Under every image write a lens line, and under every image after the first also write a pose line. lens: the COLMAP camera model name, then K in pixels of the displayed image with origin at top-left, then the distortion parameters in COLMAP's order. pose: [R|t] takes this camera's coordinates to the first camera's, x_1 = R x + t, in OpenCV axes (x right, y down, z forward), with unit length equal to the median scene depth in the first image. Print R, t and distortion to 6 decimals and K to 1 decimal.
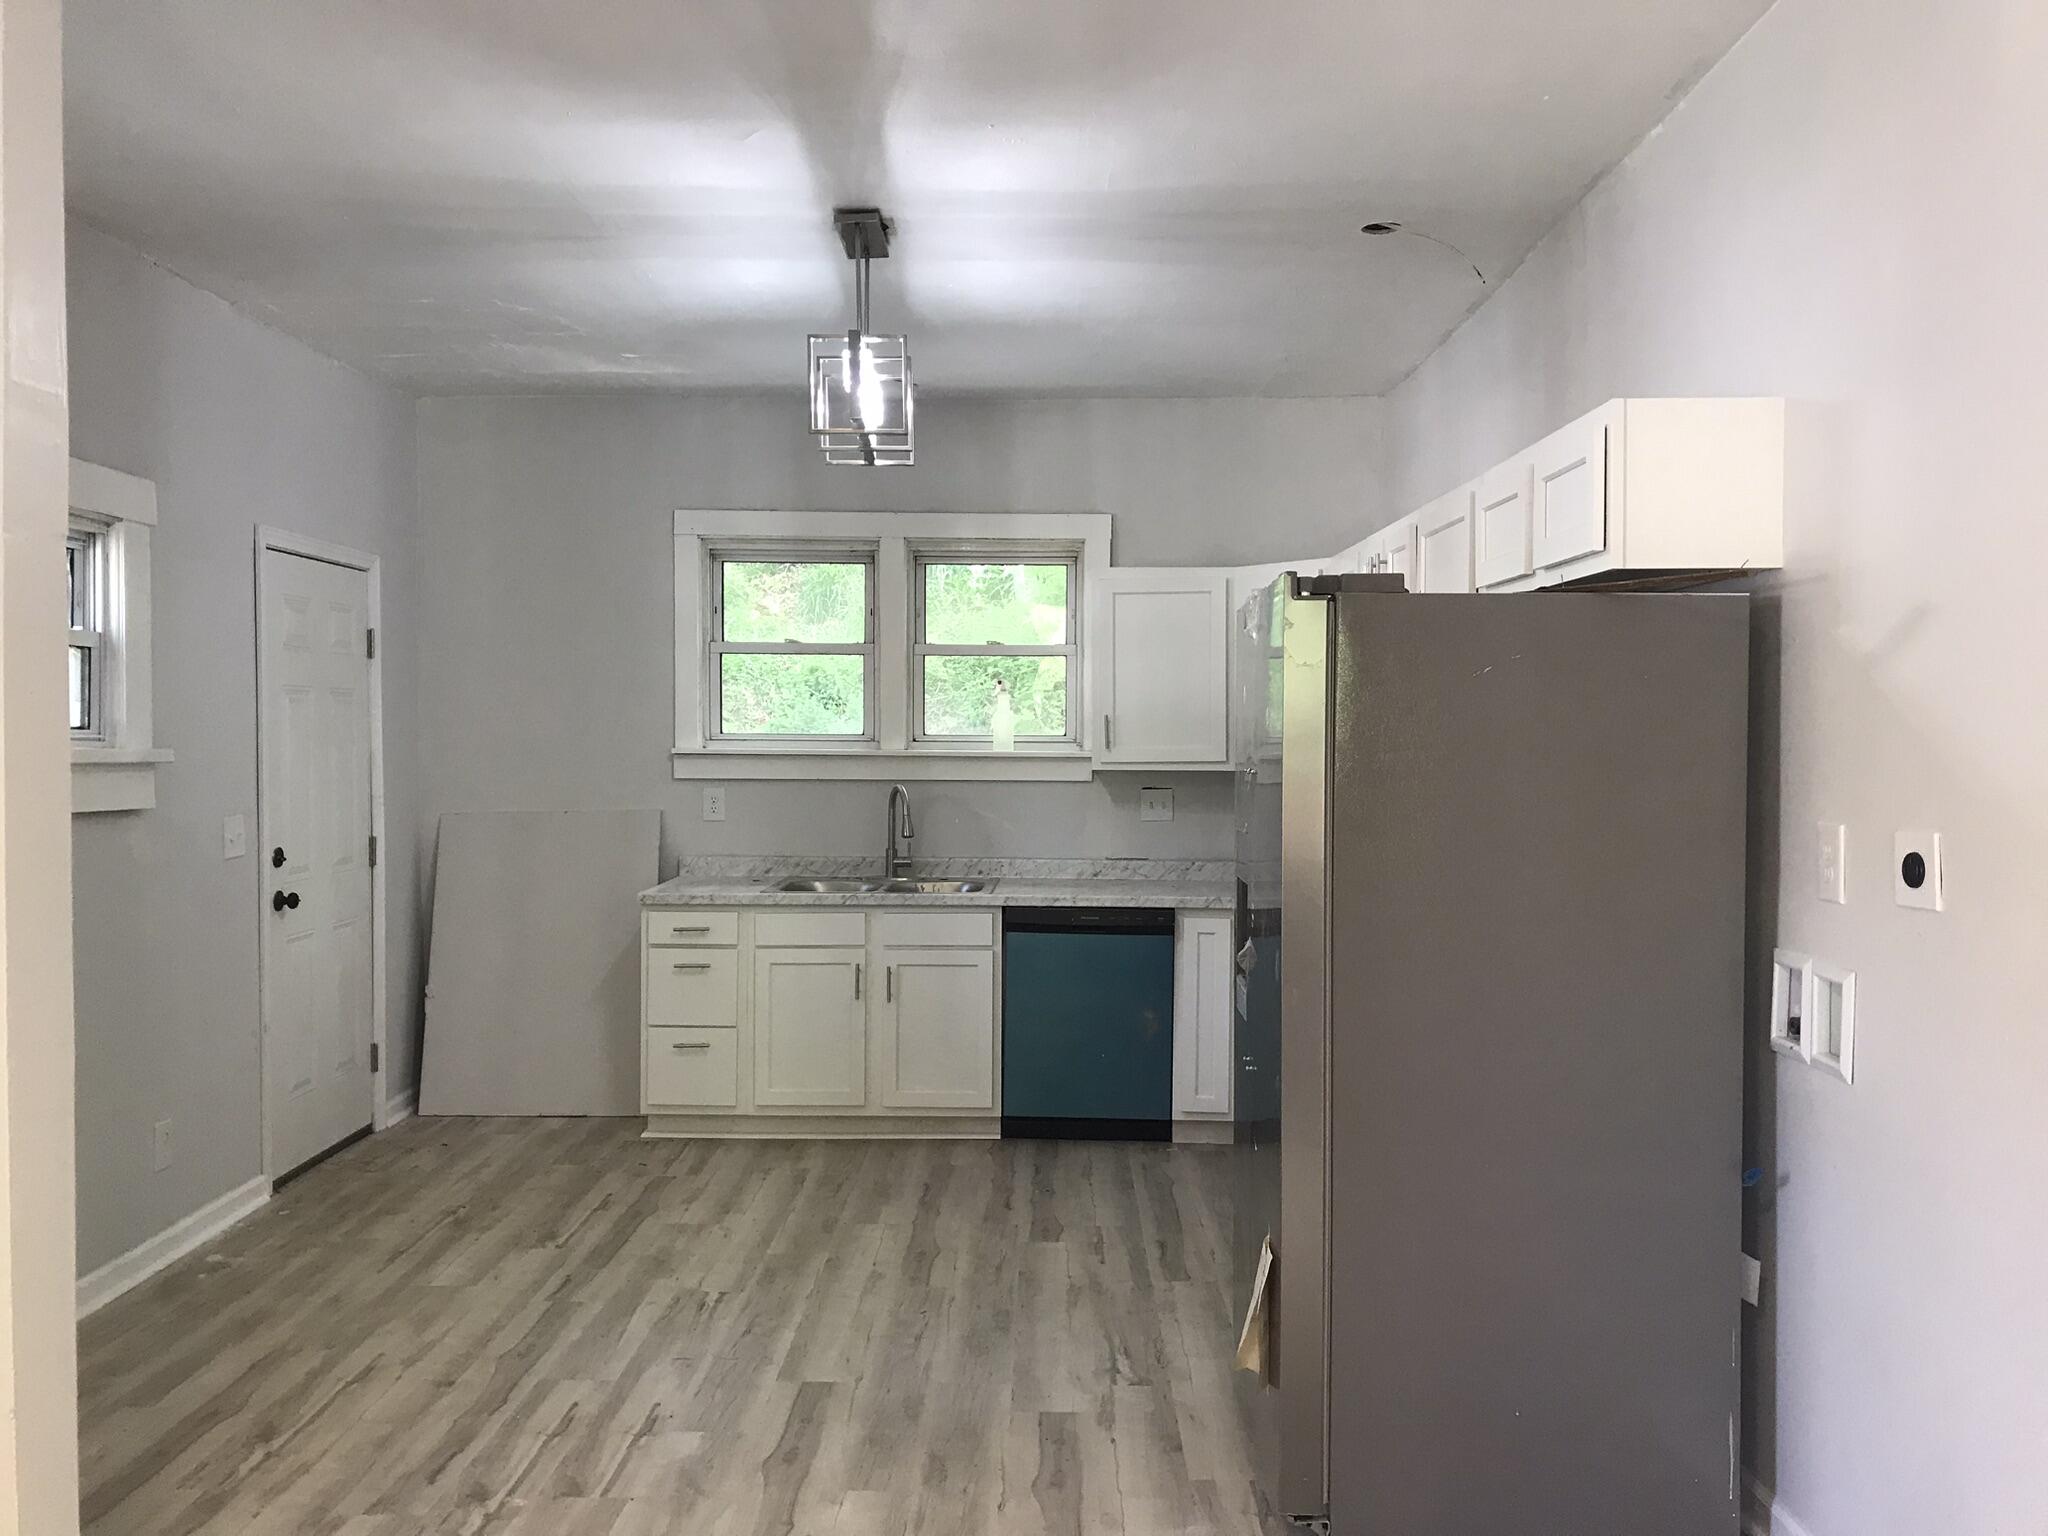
lens RADIAL K [[1675.8, 0, 1030.3], [0, 1675.8, 755.9], [0, 0, 1]] dist [0.017461, -0.005400]
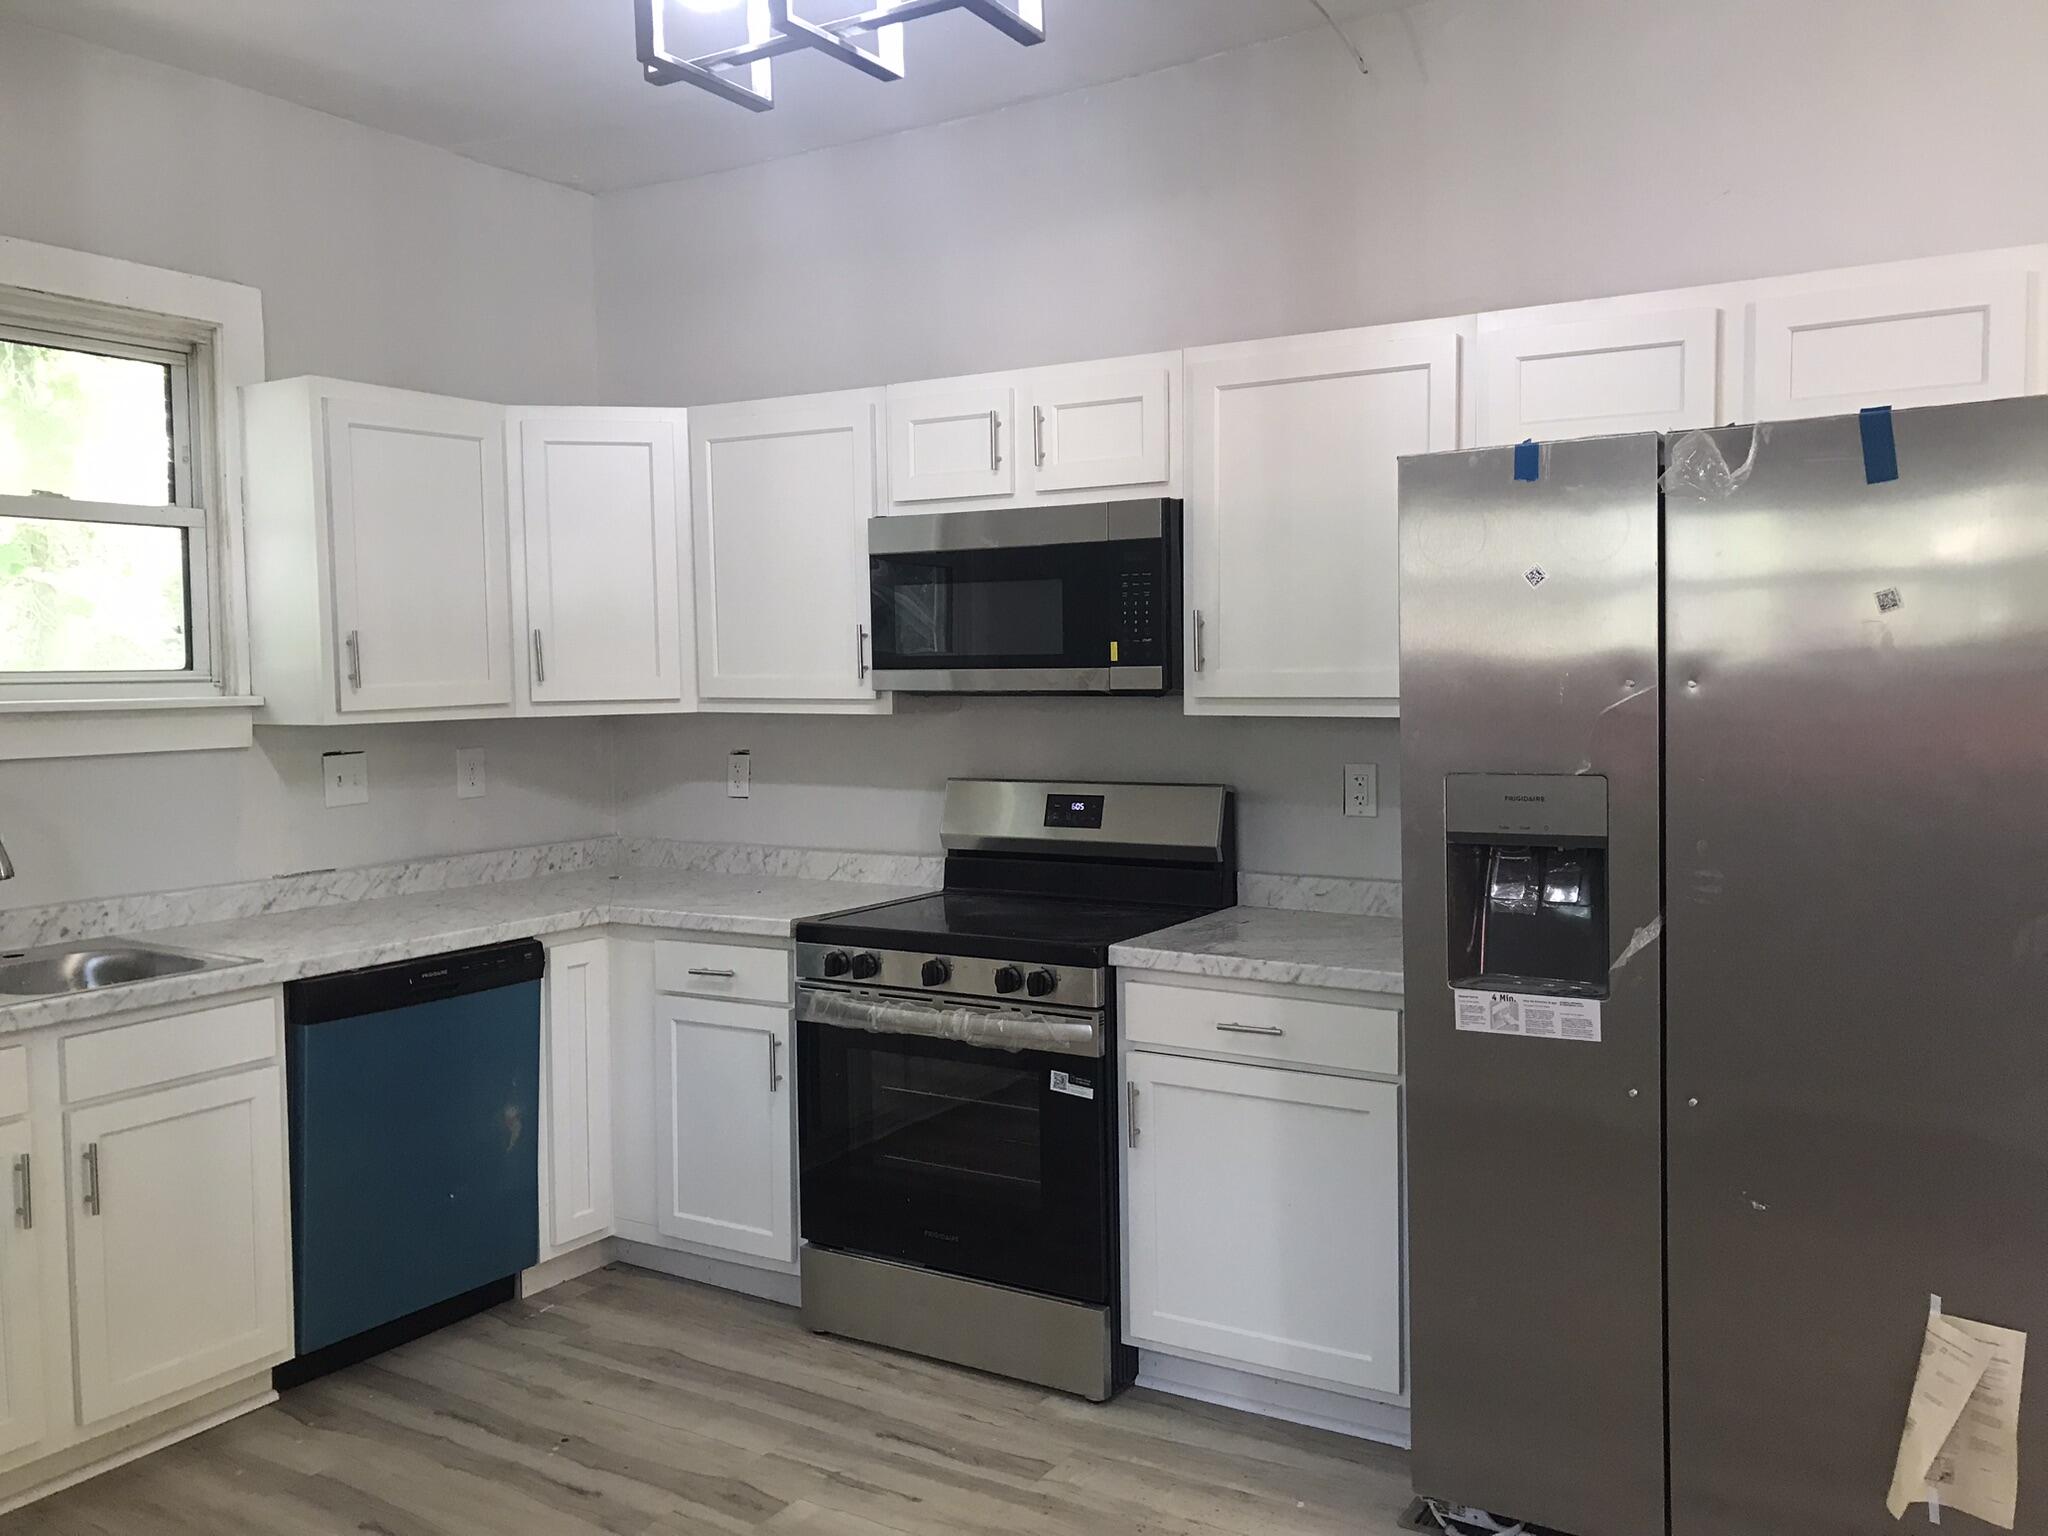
lens RADIAL K [[1675.8, 0, 1025.5], [0, 1675.8, 785.3], [0, 0, 1]] dist [0.017461, -0.005400]
pose [[0.511939, -0.075606, 0.855688, -0.358214], [0.032728, 0.997113, 0.068521, -0.003392], [-0.858398, -0.007074, 0.512936, 0.514570]]
